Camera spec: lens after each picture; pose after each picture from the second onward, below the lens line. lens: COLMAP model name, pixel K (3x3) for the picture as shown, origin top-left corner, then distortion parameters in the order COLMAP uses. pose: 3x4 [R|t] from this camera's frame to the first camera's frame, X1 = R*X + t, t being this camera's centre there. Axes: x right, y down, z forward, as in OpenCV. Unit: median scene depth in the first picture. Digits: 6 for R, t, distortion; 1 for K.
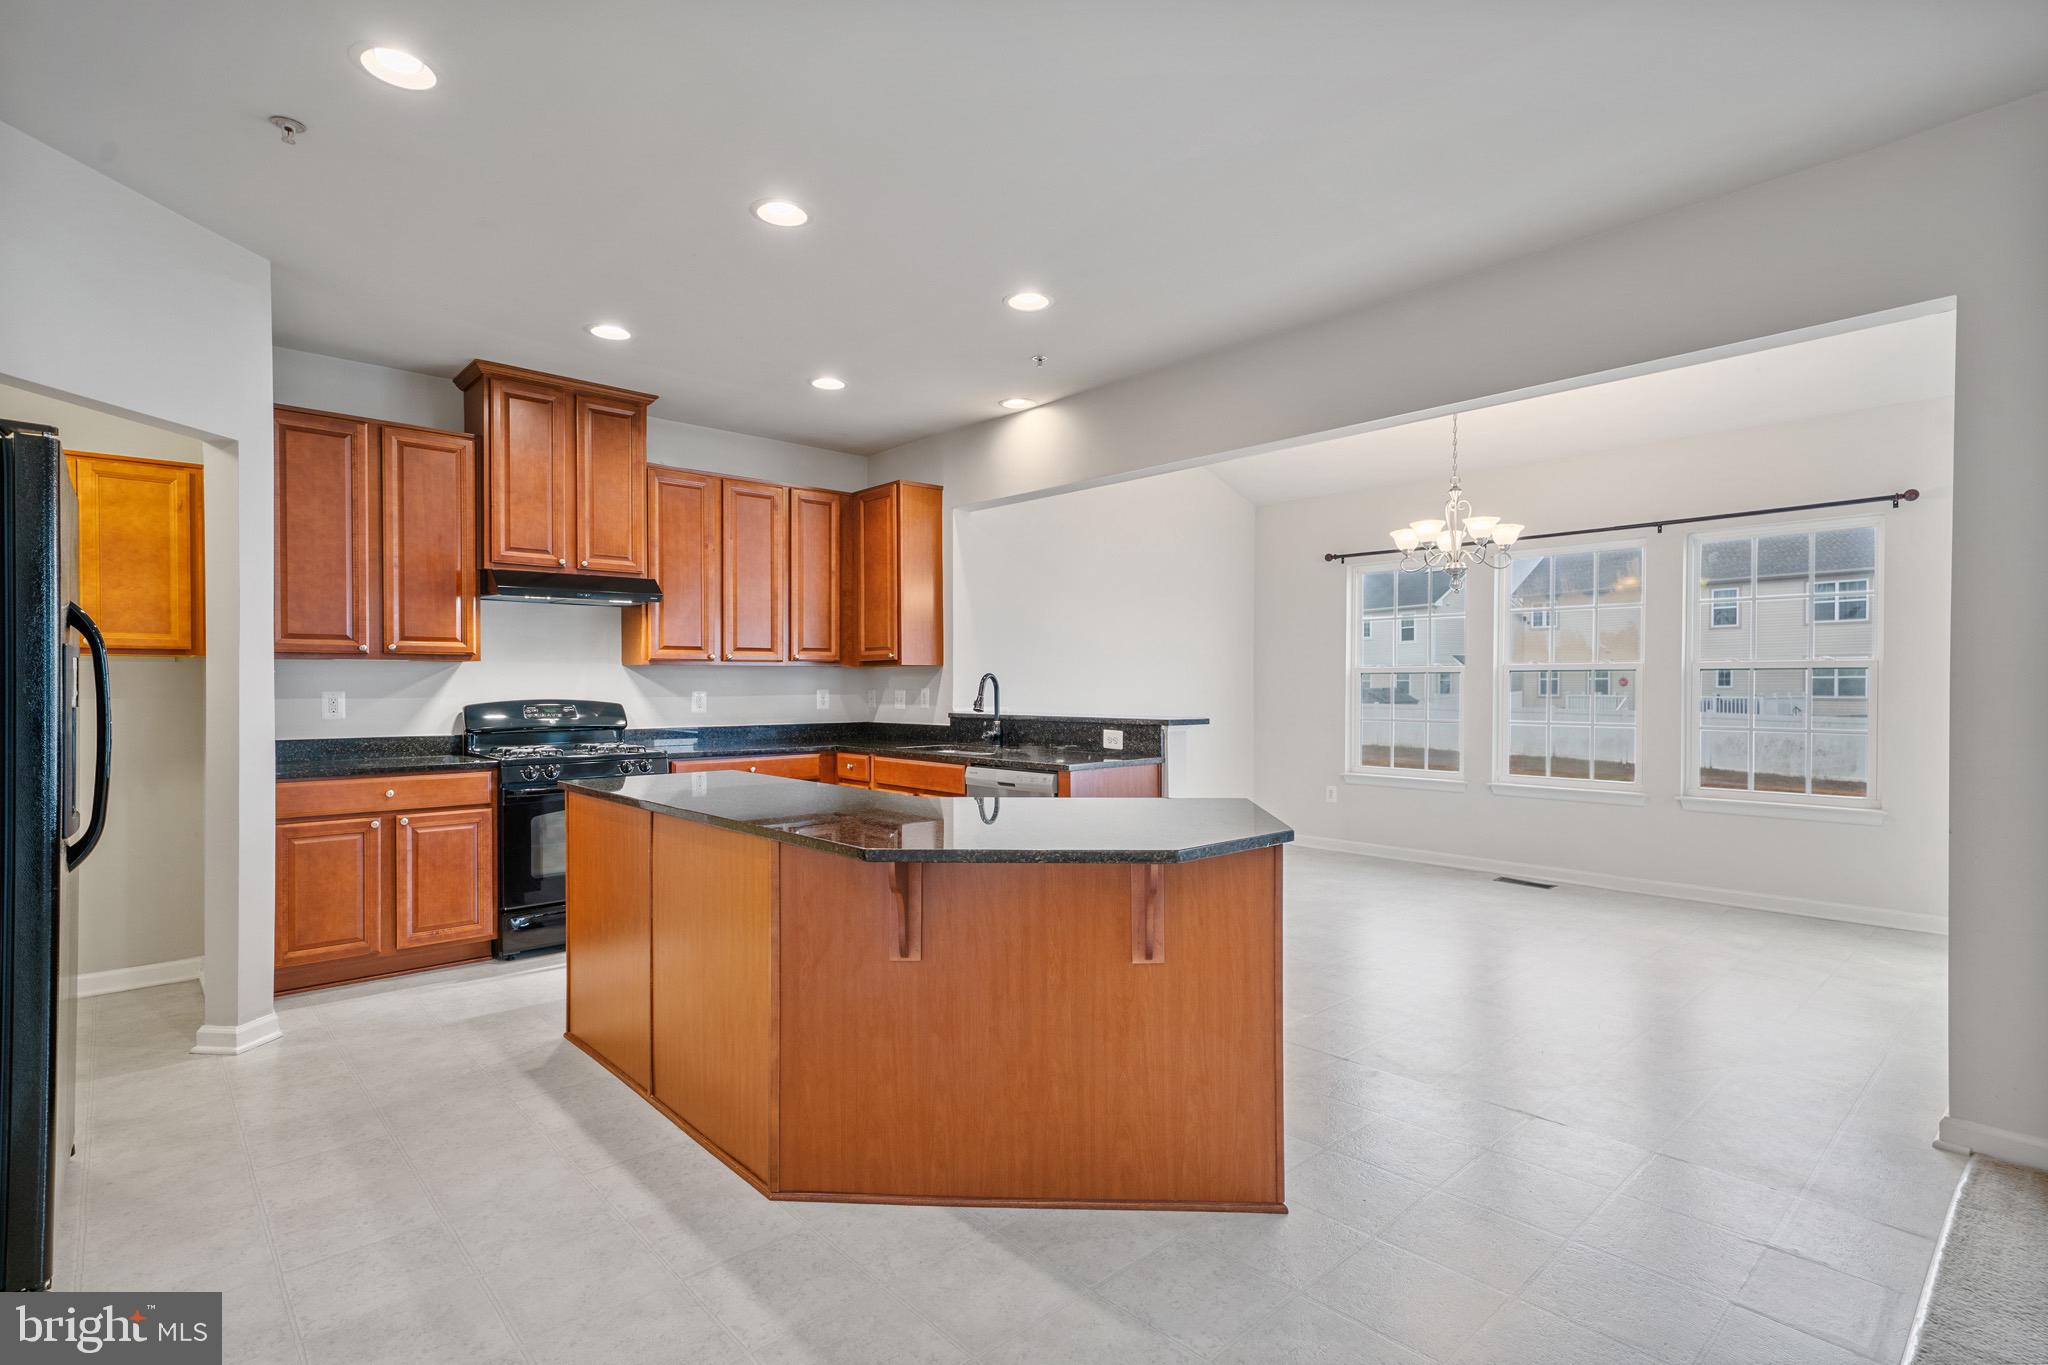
lens RADIAL K [[978.9, 0, 1053.1], [0, 978.9, 697.4], [0, 0, 1]] dist [0.013076, 0.000169]
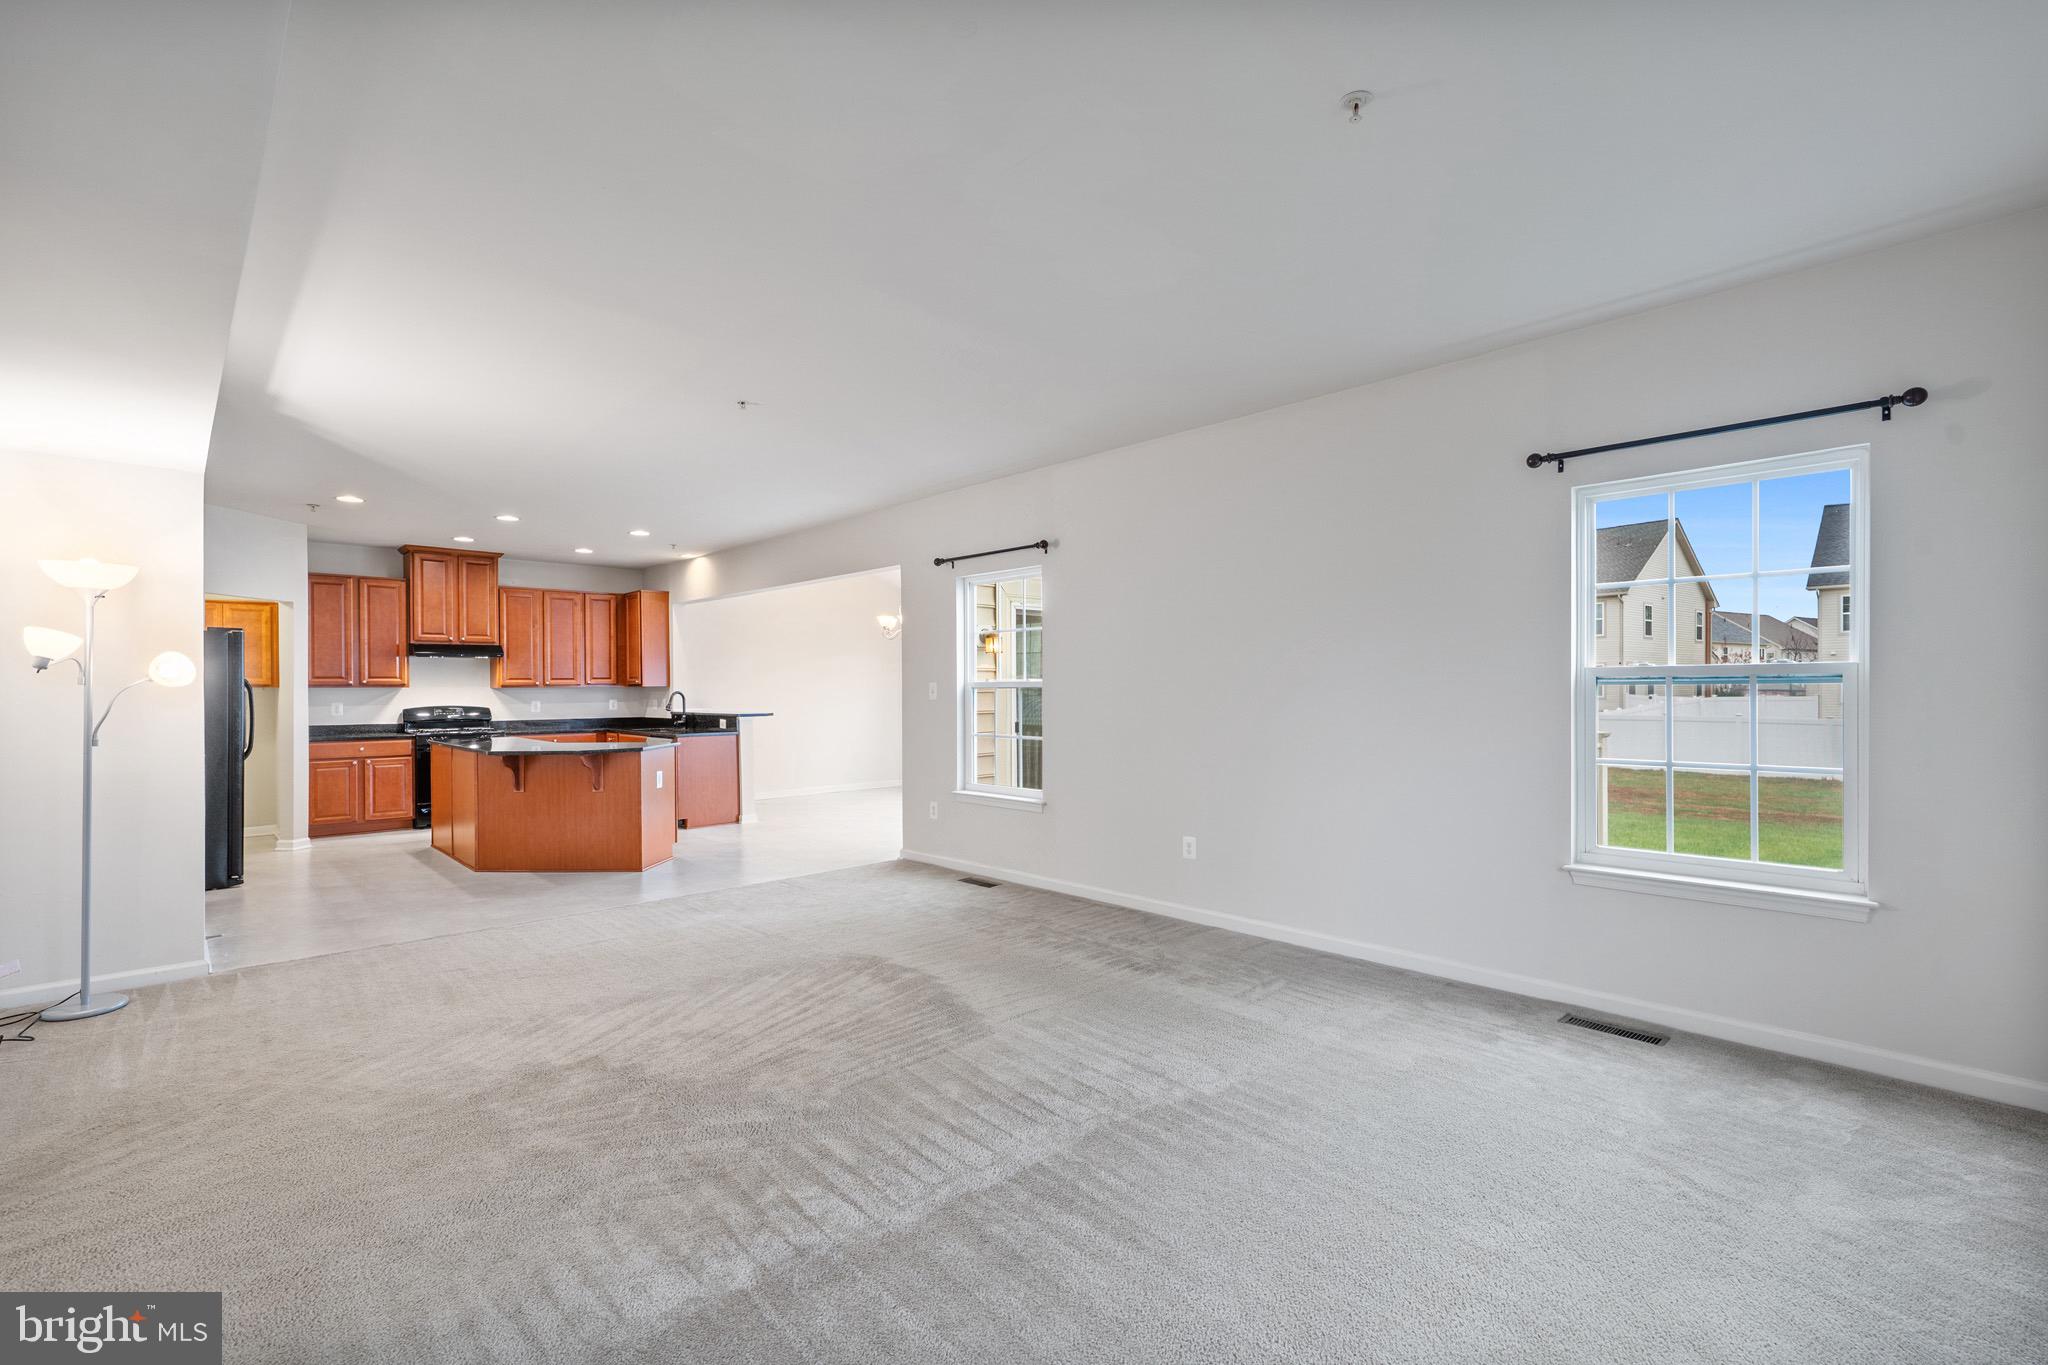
lens RADIAL K [[847.2, 0, 1021.4], [0, 847.2, 695.8], [0, 0, 1]] dist [0.001867, 0.000260]
pose [[0.999614, -0.005204, 0.027299, 0.648563], [0.005345, 0.999973, -0.005087, -0.003500], [-0.027271, 0.005231, 0.999614, -0.809789]]
